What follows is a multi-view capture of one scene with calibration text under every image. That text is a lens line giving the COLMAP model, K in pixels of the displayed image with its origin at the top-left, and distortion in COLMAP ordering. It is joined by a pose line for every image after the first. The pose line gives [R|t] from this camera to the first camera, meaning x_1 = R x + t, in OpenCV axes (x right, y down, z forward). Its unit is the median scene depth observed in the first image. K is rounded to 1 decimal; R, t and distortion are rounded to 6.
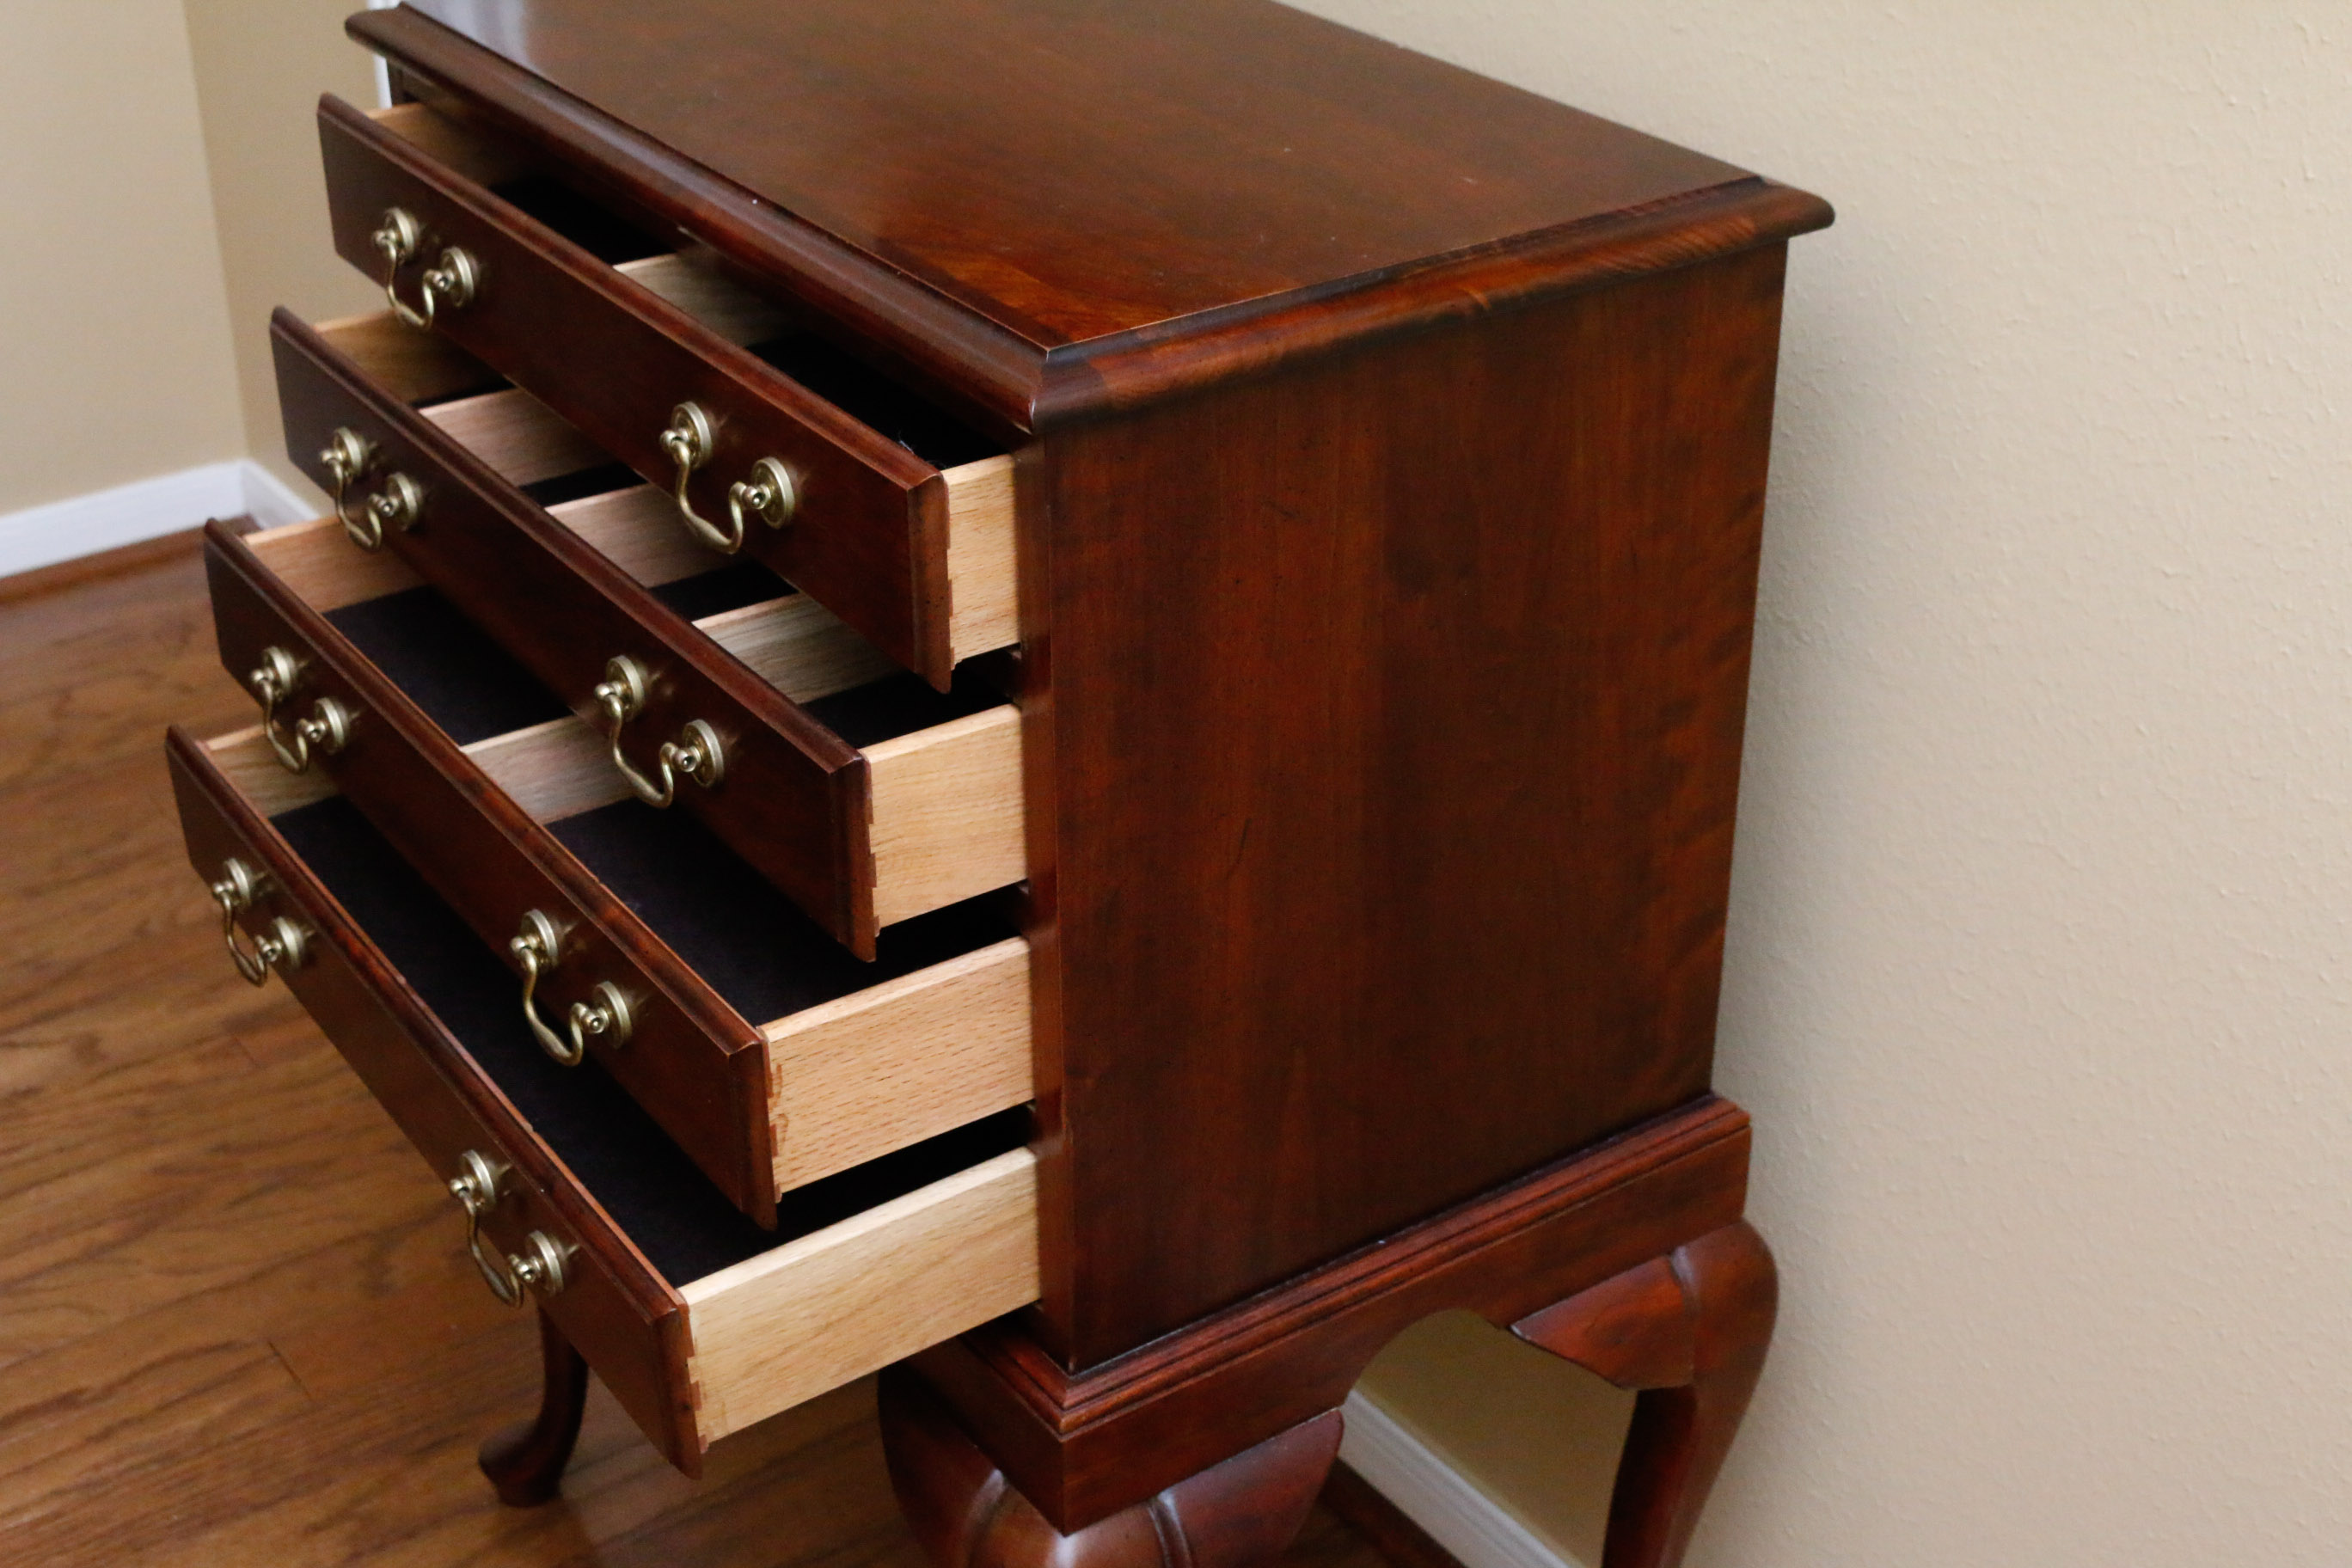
lens RADIAL K [[3165.0, 0, 1176.0], [0, 3165.0, 784.0], [0, 0, 1]] dist [0.000539, -0.000062]
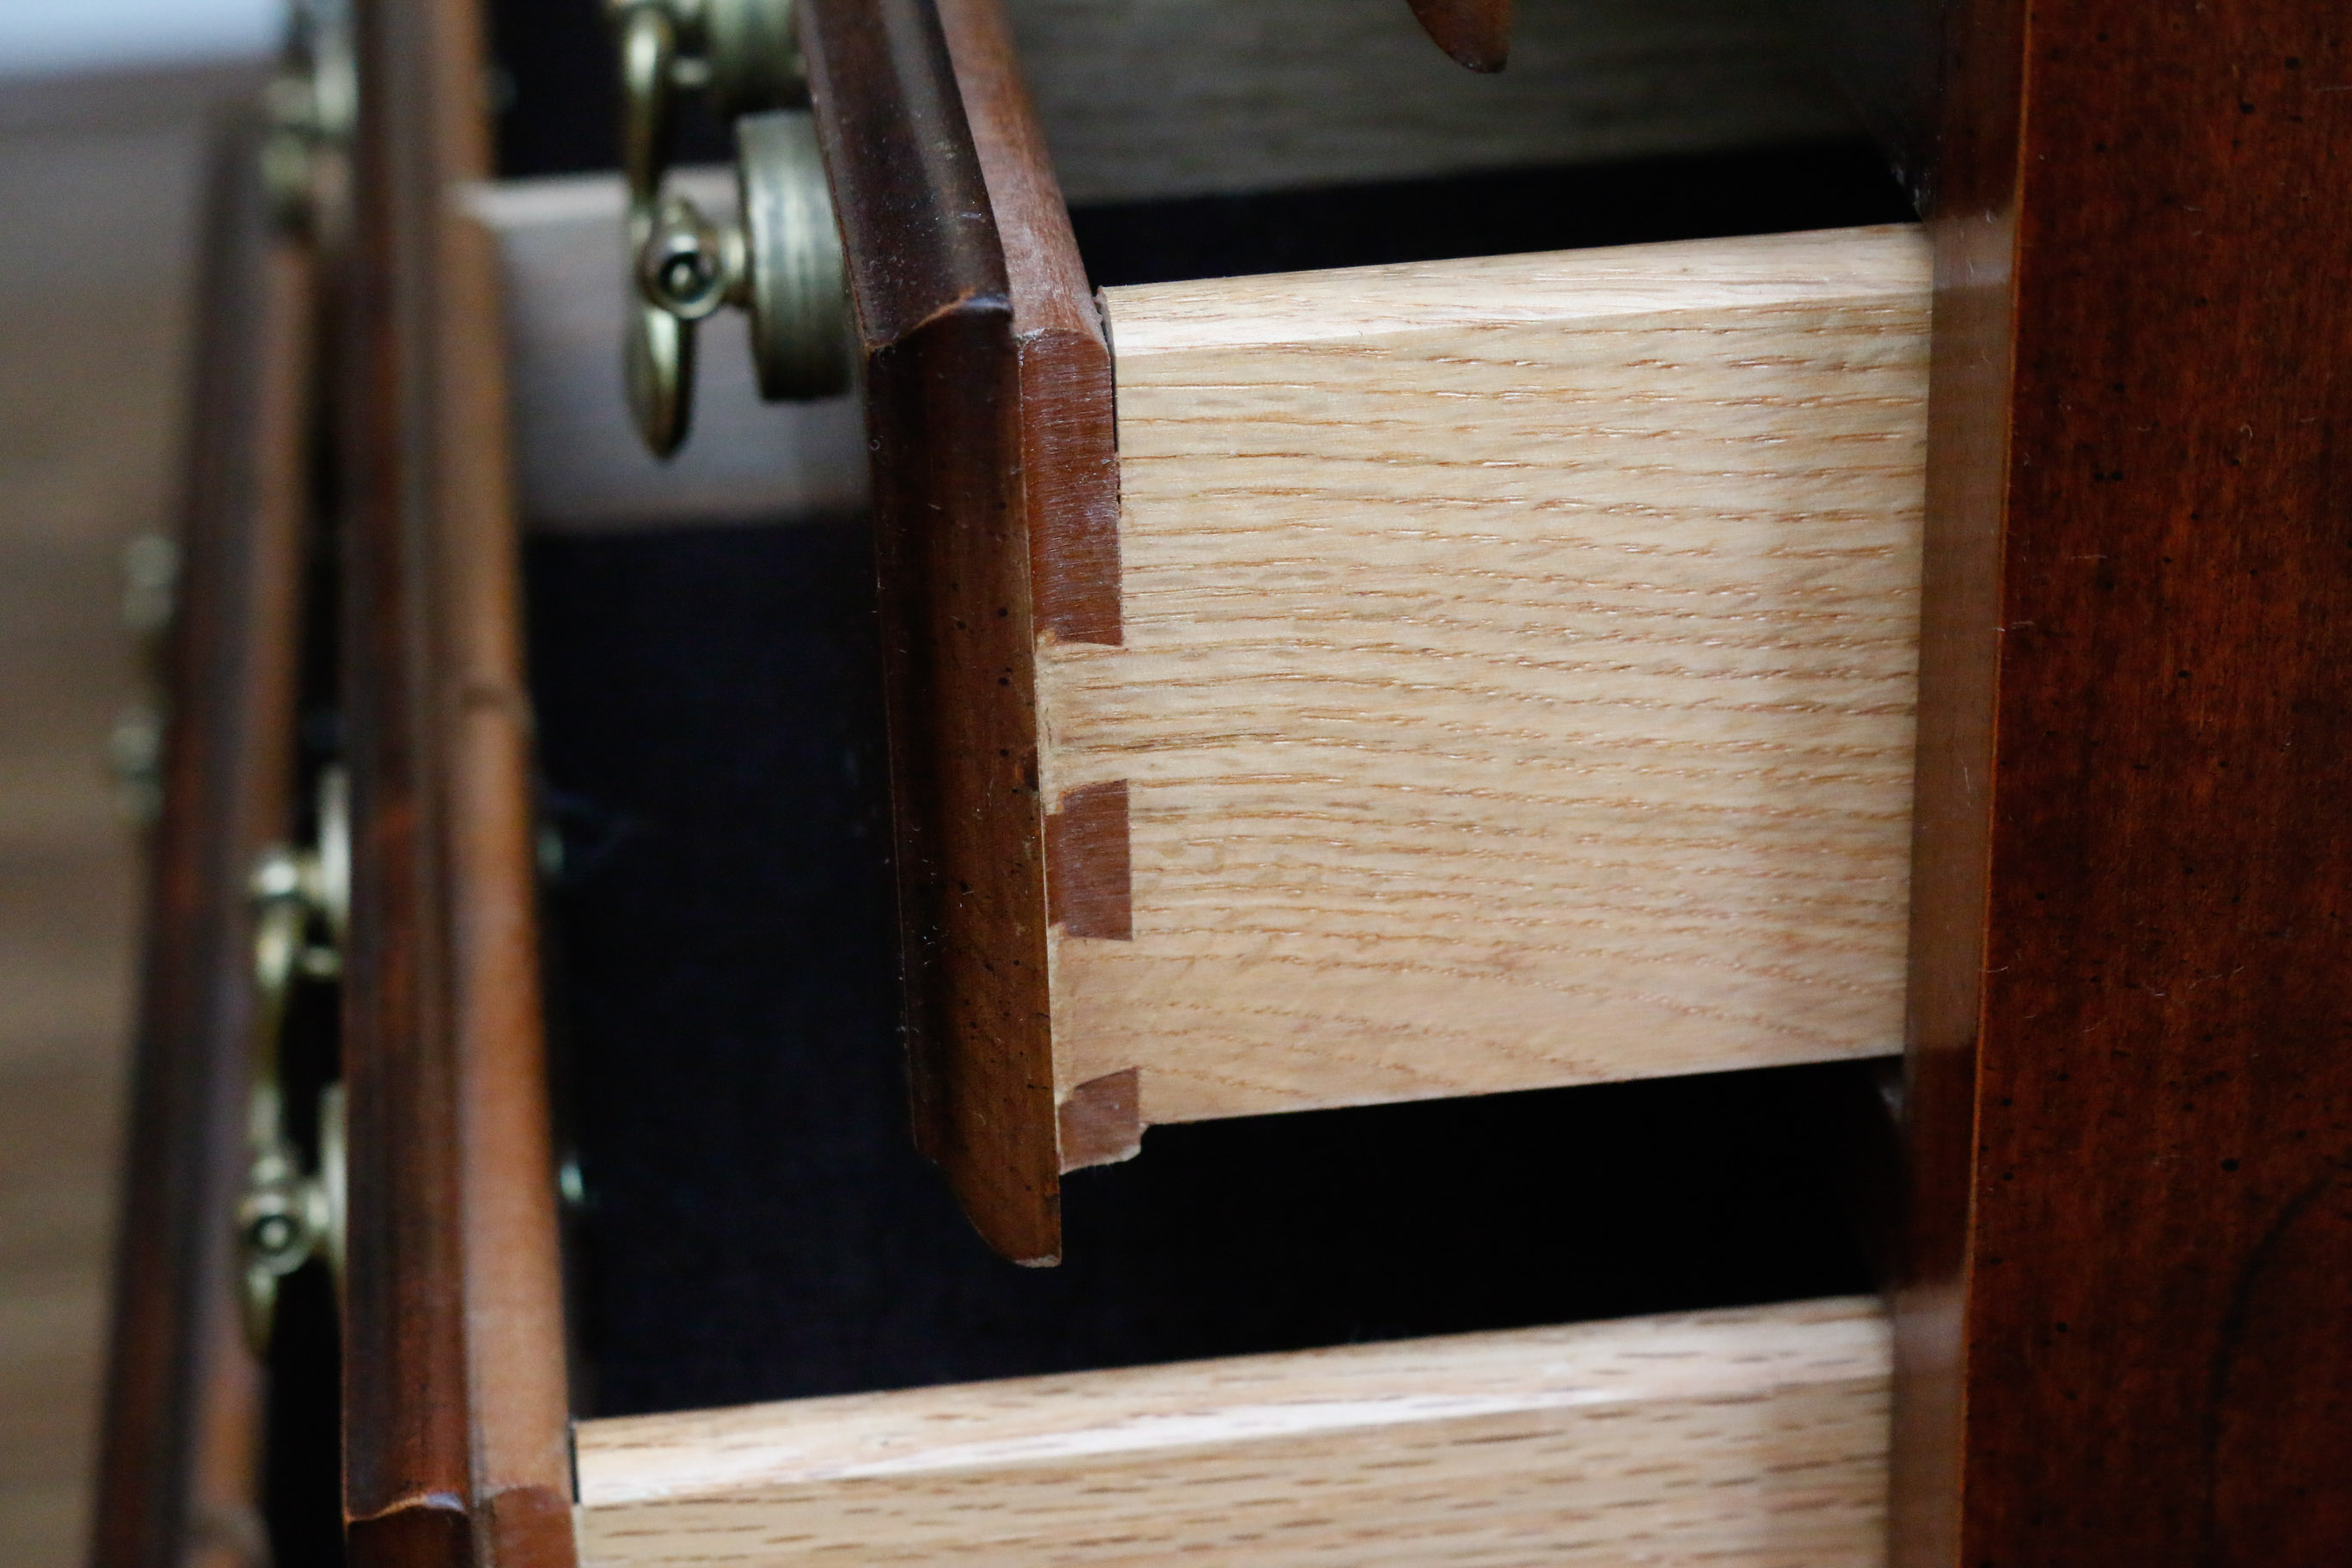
lens RADIAL K [[5581.5, 0, 1176.0], [0, 5581.5, 784.0], [0, 0, 1]] dist [-0.002307, 0.057106]
pose [[0.892269, 0.203906, -0.402839, 0.059902], [-0.195455, 0.978721, 0.062477, -0.002443], [0.407006, 0.022991, 0.913136, 0.638910]]
